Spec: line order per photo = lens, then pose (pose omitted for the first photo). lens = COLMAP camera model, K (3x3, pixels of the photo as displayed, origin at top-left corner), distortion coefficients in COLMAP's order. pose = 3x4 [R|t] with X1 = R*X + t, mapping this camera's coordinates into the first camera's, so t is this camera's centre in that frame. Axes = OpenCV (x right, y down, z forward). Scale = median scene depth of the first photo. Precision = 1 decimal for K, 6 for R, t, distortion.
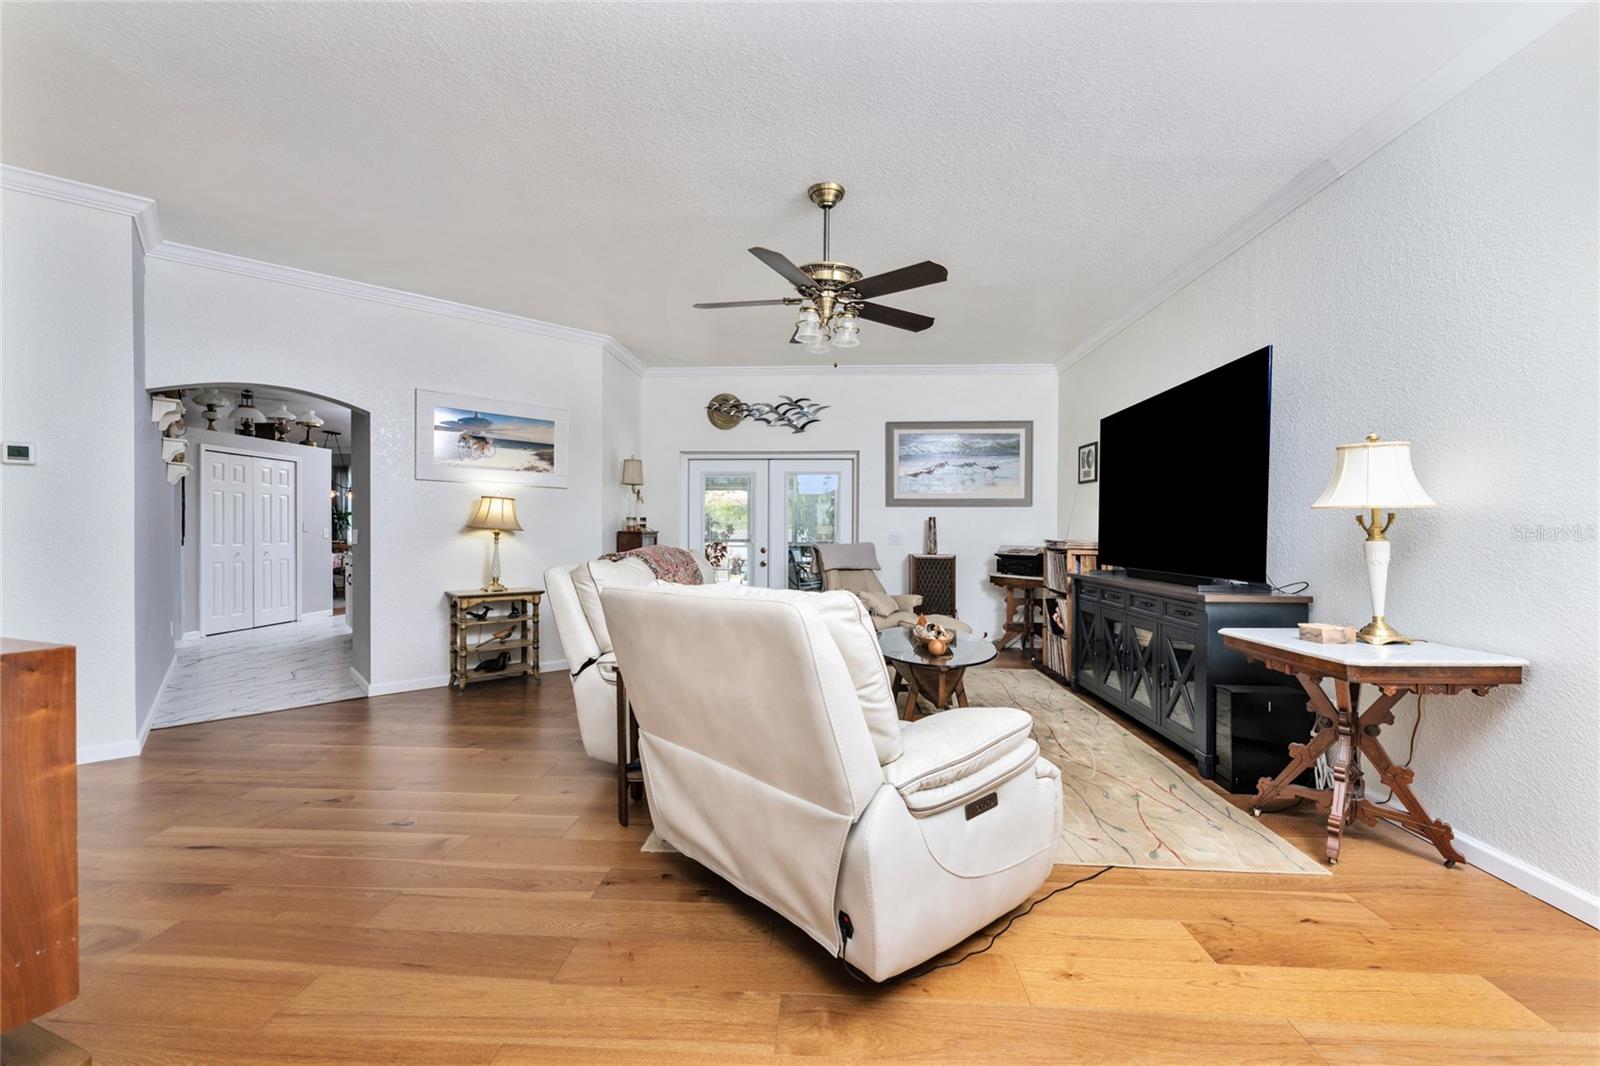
lens RADIAL K [[641.5, 0, 800.6], [0, 641.5, 527.8], [0, 0, 1]] dist [0.001065, -0.000075]
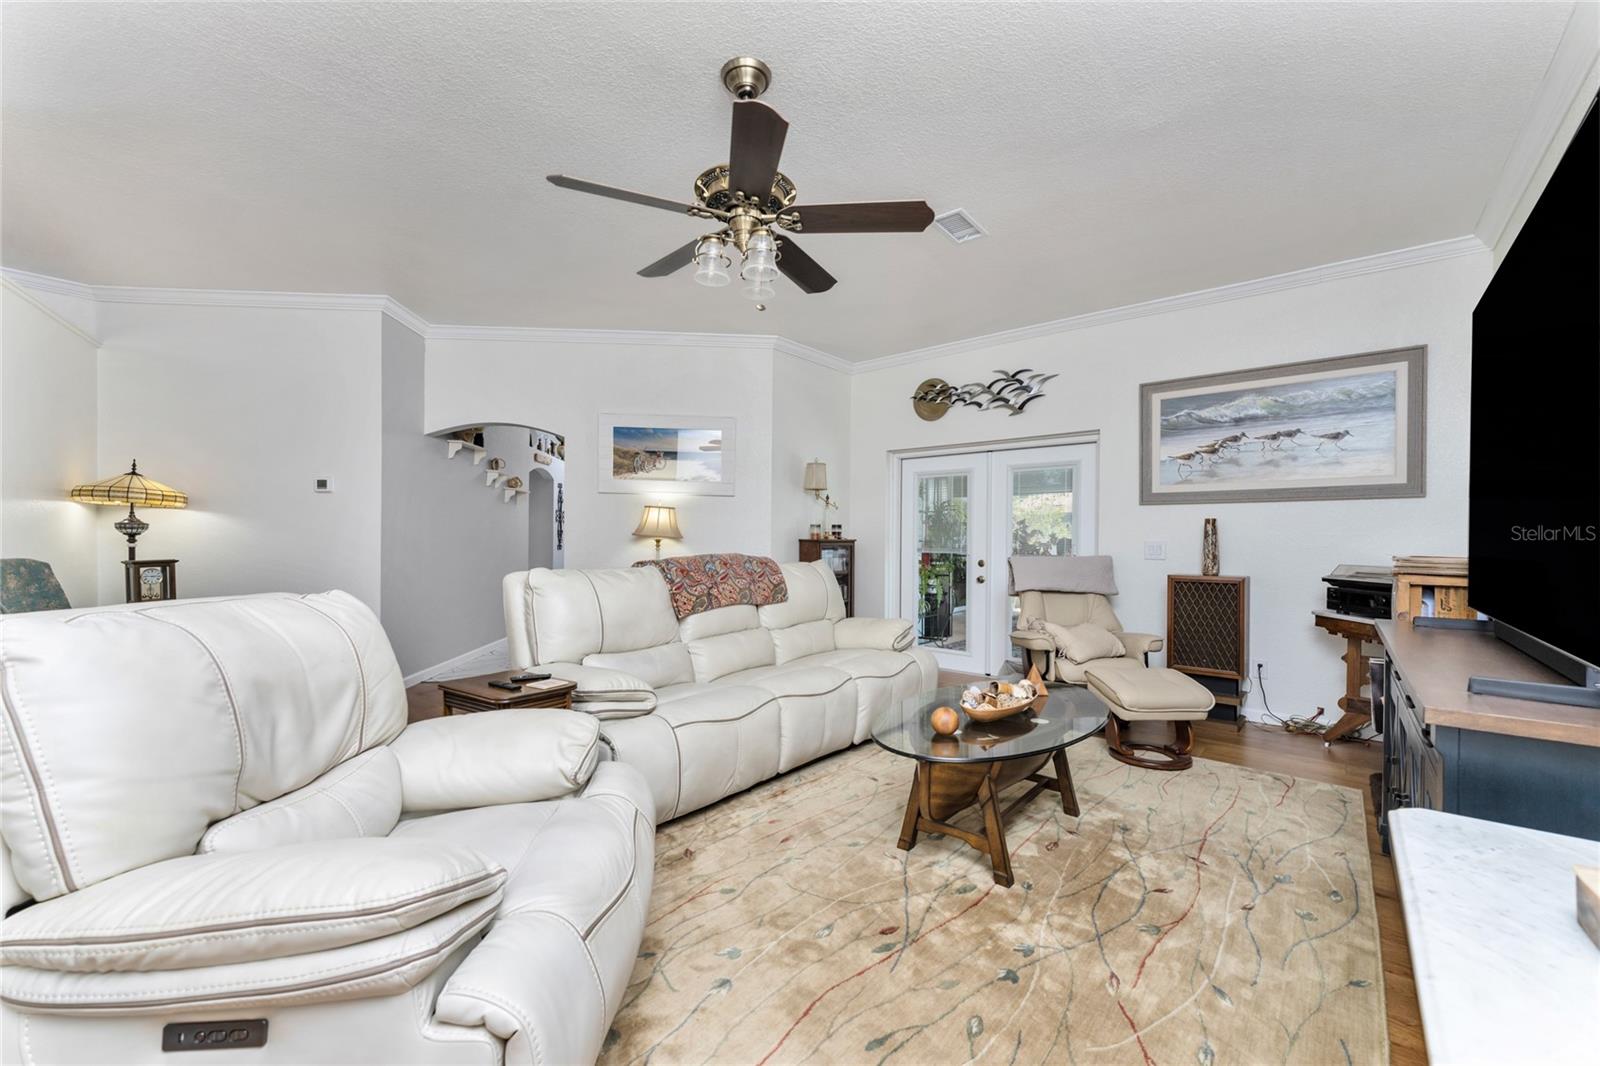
lens RADIAL K [[639.4, 0, 800.0], [0, 639.4, 534.5], [0, 0, 1]] dist [0.001366, -0.000350]
pose [[0.800746, -0.003882, -0.598991, 0.257668], [-0.000275, 0.999977, -0.006847, 0.004097], [0.599004, 0.005647, 0.800726, 0.221726]]
